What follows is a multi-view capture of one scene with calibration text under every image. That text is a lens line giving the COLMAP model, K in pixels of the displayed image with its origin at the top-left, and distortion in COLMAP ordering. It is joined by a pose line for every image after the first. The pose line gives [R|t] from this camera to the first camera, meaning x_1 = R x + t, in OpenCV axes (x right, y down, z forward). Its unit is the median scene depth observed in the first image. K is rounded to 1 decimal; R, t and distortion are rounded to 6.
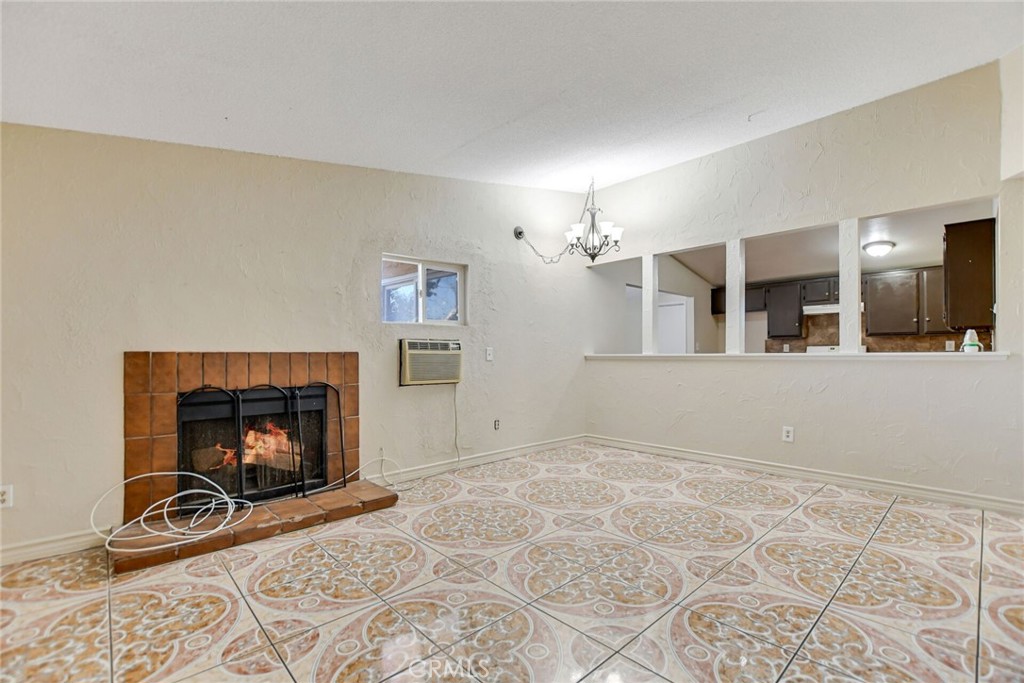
lens RADIAL K [[454.1, 0, 512.0], [0, 454.1, 341.5], [0, 0, 1]] dist [-0.026999, 0.007088]
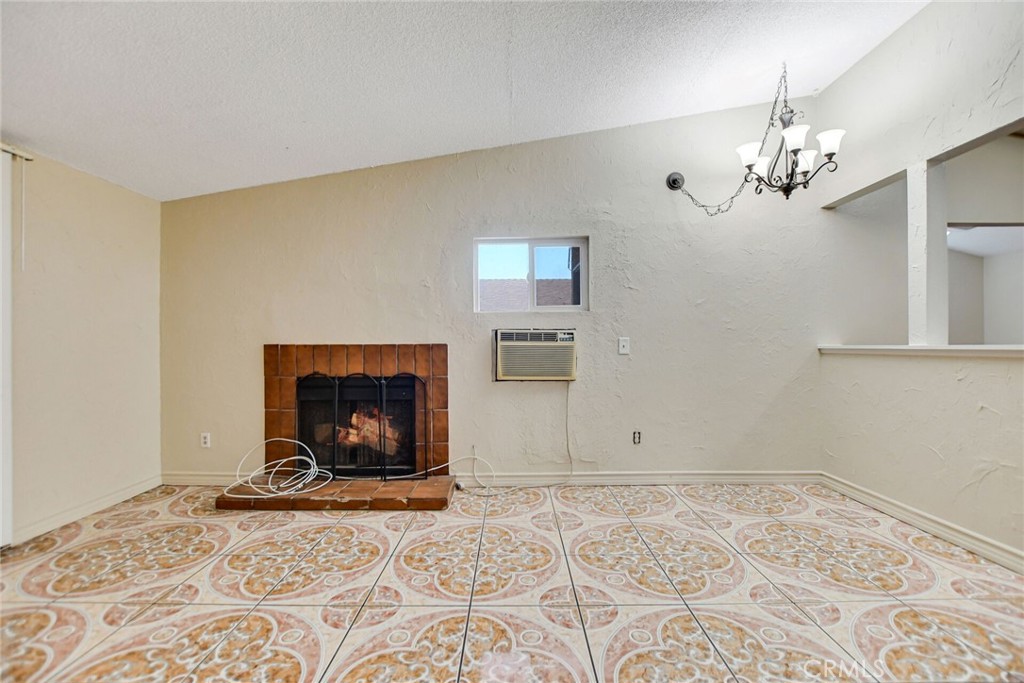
lens RADIAL K [[448.2, 0, 510.5], [0, 448.2, 344.5], [0, 0, 1]] dist [-0.022184, 0.004293]
pose [[0.732157, -0.000080, -0.681136, 0.309282], [0.018461, 0.999635, 0.019727, 0.005643], [0.680886, -0.027018, 0.731891, 0.286441]]
